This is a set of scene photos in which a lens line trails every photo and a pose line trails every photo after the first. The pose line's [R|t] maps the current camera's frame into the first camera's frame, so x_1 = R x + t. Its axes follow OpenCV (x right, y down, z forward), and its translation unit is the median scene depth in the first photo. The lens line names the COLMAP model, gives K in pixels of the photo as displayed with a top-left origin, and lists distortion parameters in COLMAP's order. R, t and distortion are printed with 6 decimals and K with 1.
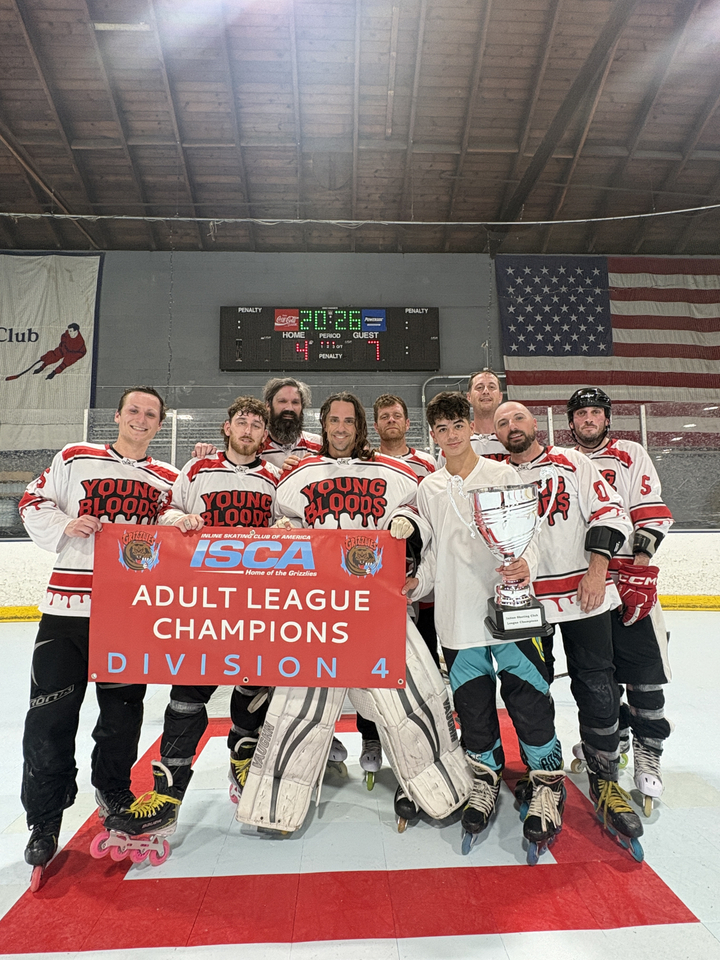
lens RADIAL K [[496.5, 0, 358.9], [0, 496.5, 480.2], [0, 0, 1]] dist [-0.003320, 0.000689]
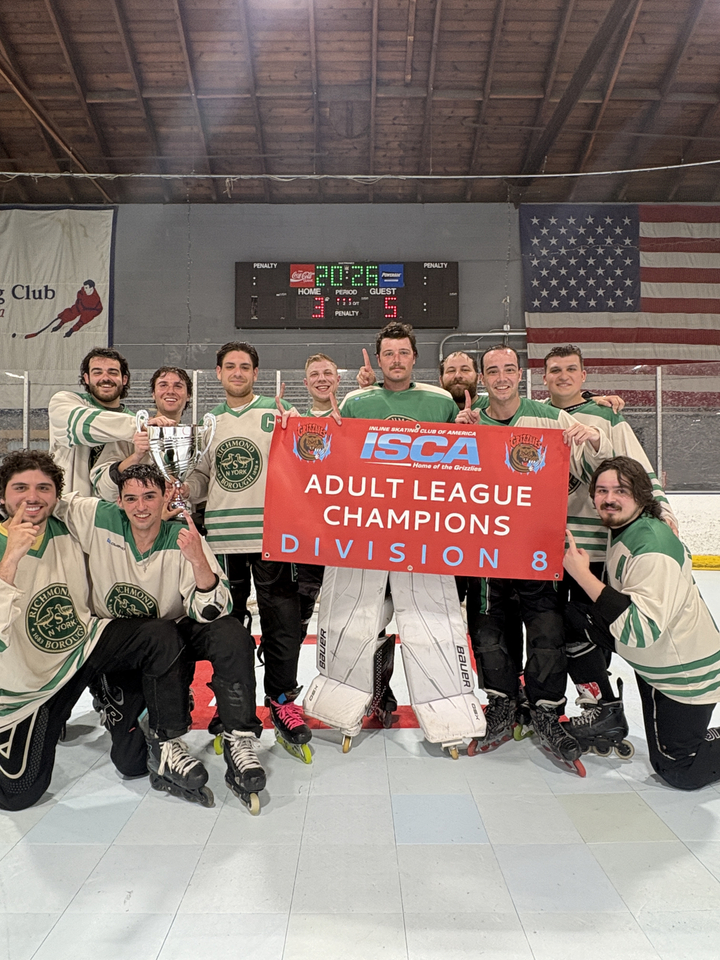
lens RADIAL K [[552.8, 0, 356.3], [0, 552.8, 478.4], [0, 0, 1]] dist [0.000686, -0.001143]
pose [[0.999190, 0.009090, -0.039211, 0.008054], [-0.006247, 0.997383, 0.072027, -0.002618], [0.039763, -0.071724, 0.996632, -0.123112]]
